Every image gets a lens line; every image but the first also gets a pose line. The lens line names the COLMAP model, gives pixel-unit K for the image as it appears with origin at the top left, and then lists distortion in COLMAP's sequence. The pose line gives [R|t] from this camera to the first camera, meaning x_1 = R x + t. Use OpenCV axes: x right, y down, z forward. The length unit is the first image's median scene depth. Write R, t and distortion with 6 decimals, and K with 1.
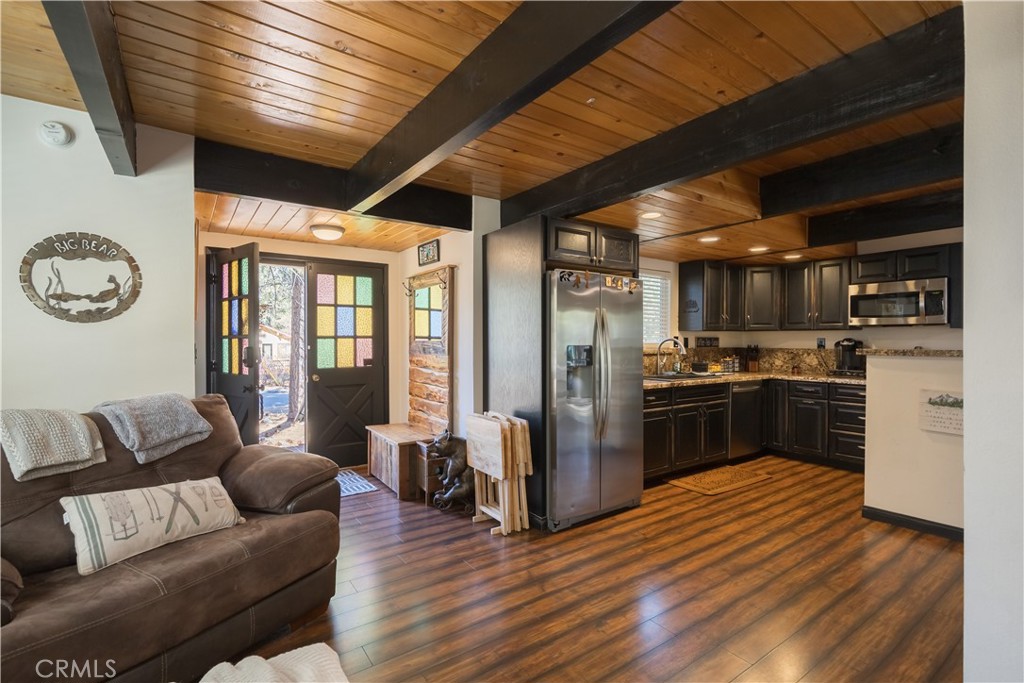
lens RADIAL K [[468.3, 0, 495.6], [0, 468.3, 342.4], [0, 0, 1]] dist [0.015594, -0.000225]
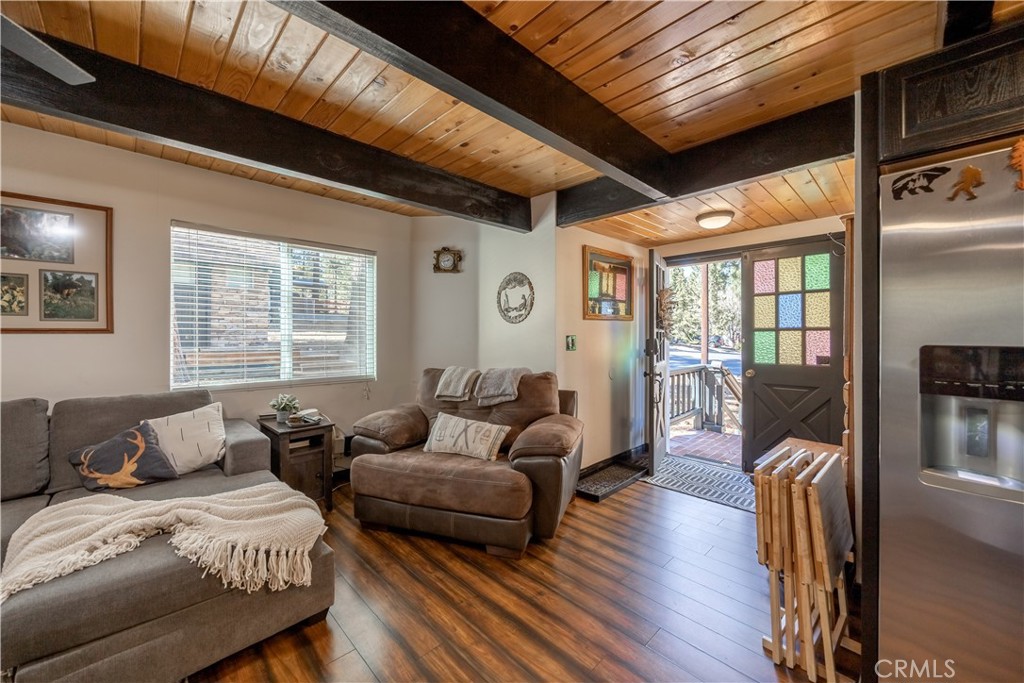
lens RADIAL K [[395.6, 0, 518.2], [0, 395.6, 330.2], [0, 0, 1]] dist [-0.001721, -0.000188]
pose [[0.193489, -0.012710, -0.981020, 0.409012], [-0.003634, 0.999900, -0.013671, 0.002788], [0.981096, 0.006210, 0.193423, 0.523704]]
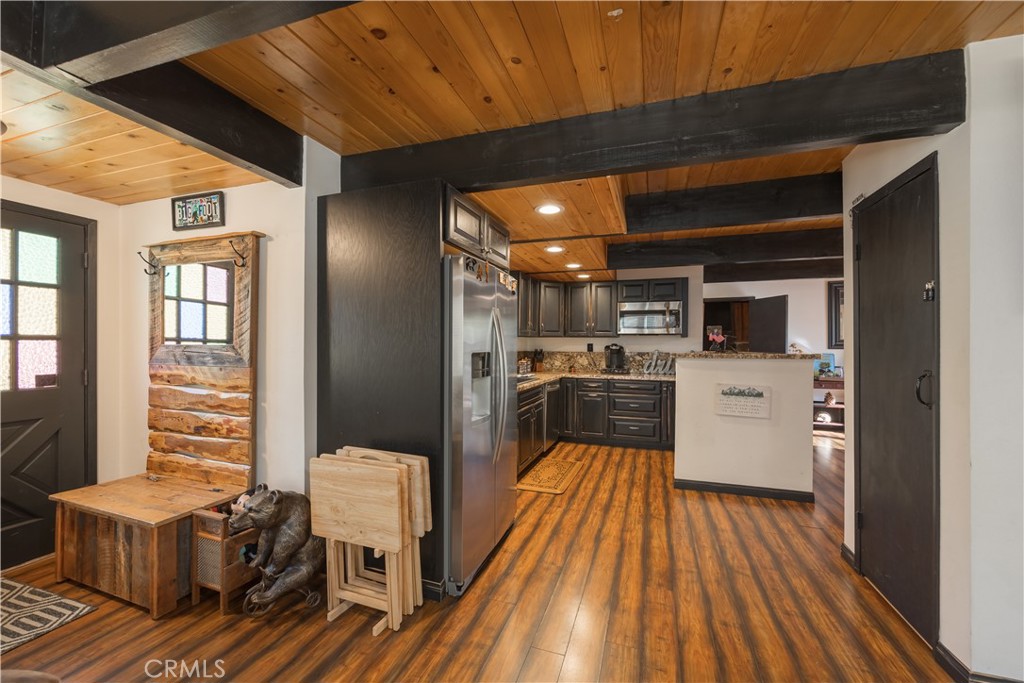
lens RADIAL K [[401.8, 0, 517.5], [0, 401.8, 343.4], [0, 0, 1]] dist [0.000961, -0.000068]
pose [[0.791203, 0.004866, 0.611534, -0.164937], [-0.001903, 0.999983, -0.005495, -0.003849], [-0.611550, 0.003184, 0.791199, 0.349826]]
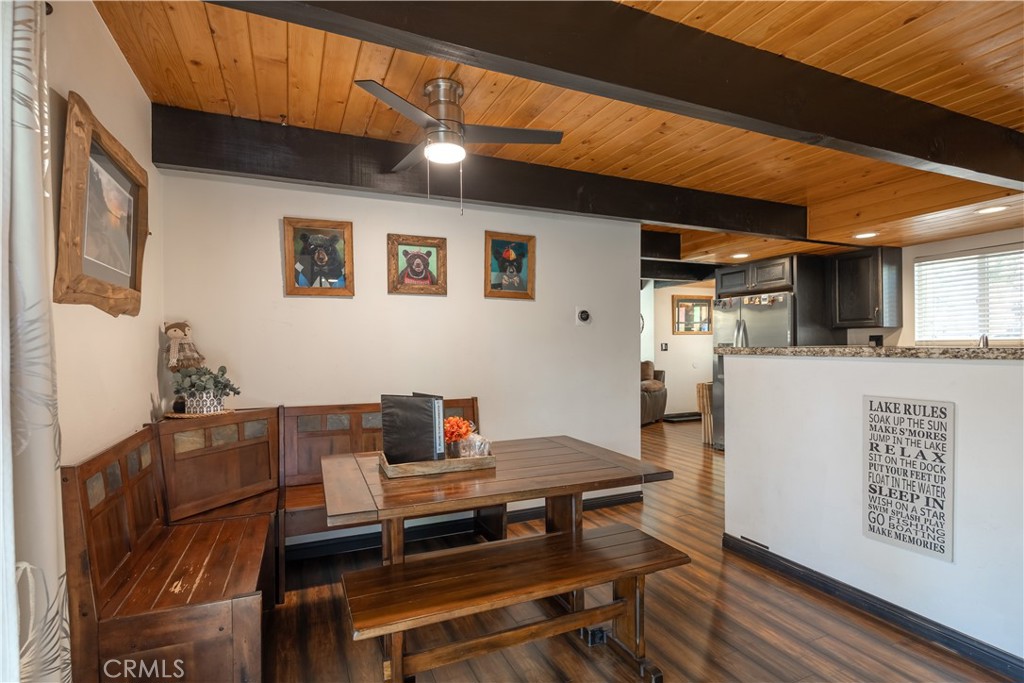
lens RADIAL K [[489.3, 0, 491.3], [0, 489.3, 350.1], [0, 0, 1]] dist [-0.002718, 0.000055]
pose [[-0.192544, 0.003443, -0.981282, 1.960451], [-0.000194, 0.999994, 0.003547, 0.027422], [0.981288, 0.000873, -0.192542, 0.481077]]
